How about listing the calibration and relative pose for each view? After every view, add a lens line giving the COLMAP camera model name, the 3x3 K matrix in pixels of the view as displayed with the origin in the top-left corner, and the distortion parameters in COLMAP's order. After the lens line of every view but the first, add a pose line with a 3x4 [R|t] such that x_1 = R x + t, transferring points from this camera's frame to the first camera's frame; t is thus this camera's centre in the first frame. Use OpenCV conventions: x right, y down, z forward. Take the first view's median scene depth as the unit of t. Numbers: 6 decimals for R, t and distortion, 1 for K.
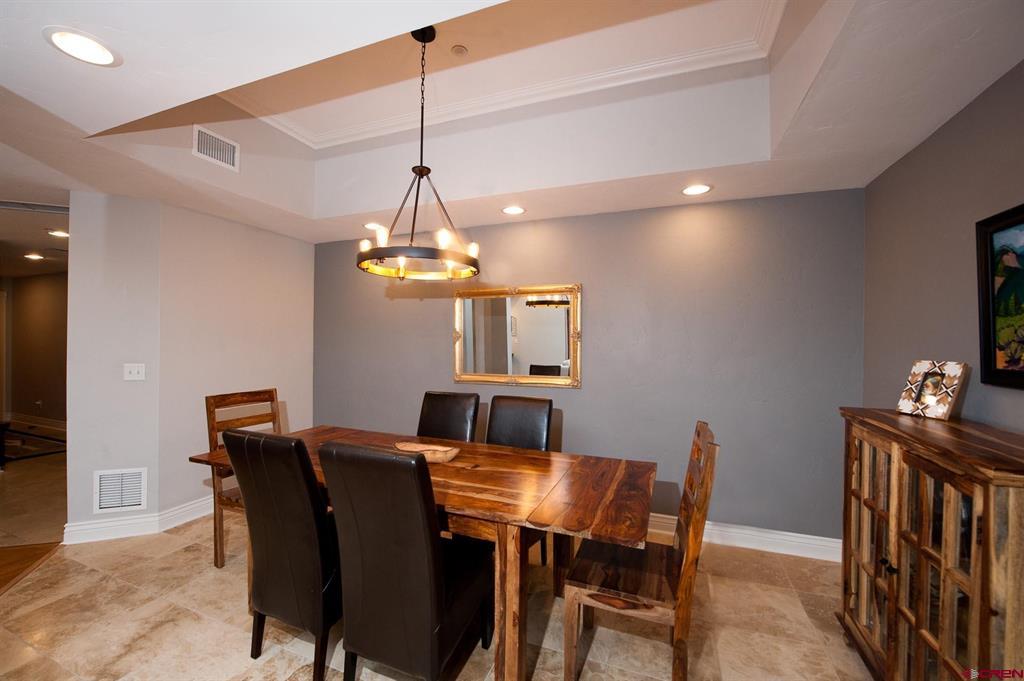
lens RADIAL K [[407.3, 0, 510.1], [0, 407.3, 343.3], [0, 0, 1]] dist [-0.016318, -0.001134]
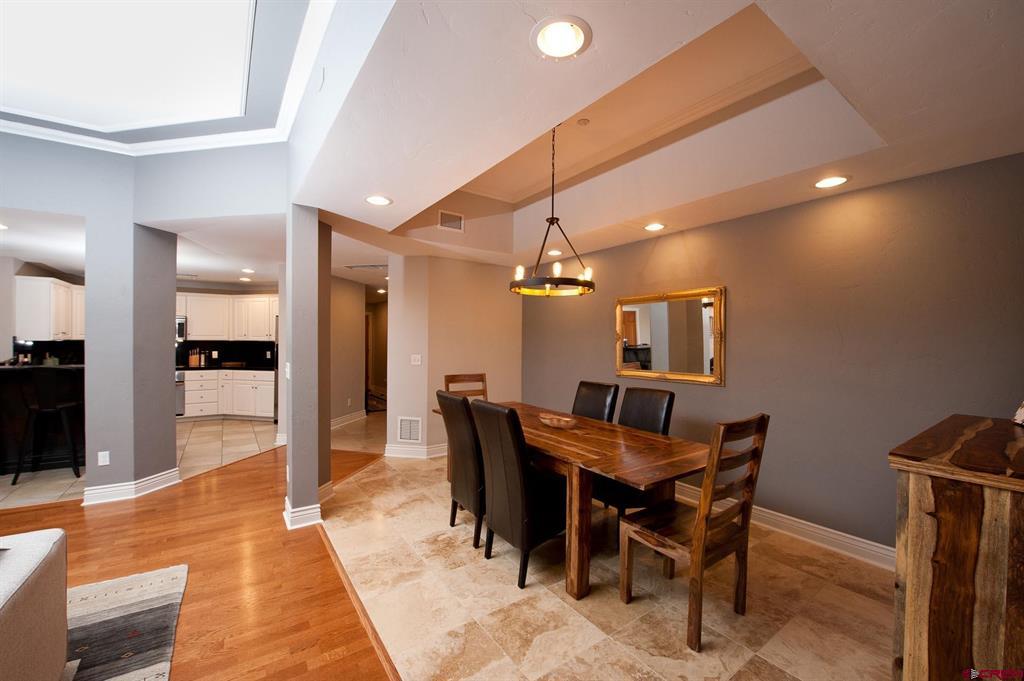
lens RADIAL K [[407.3, 0, 510.1], [0, 407.3, 343.3], [0, 0, 1]] dist [-0.016318, -0.001134]
pose [[0.830440, 0.002171, -0.557104, 0.428720], [-0.003088, 0.999995, -0.000706, 0.003396], [0.557100, 0.002307, 0.830443, -0.244776]]
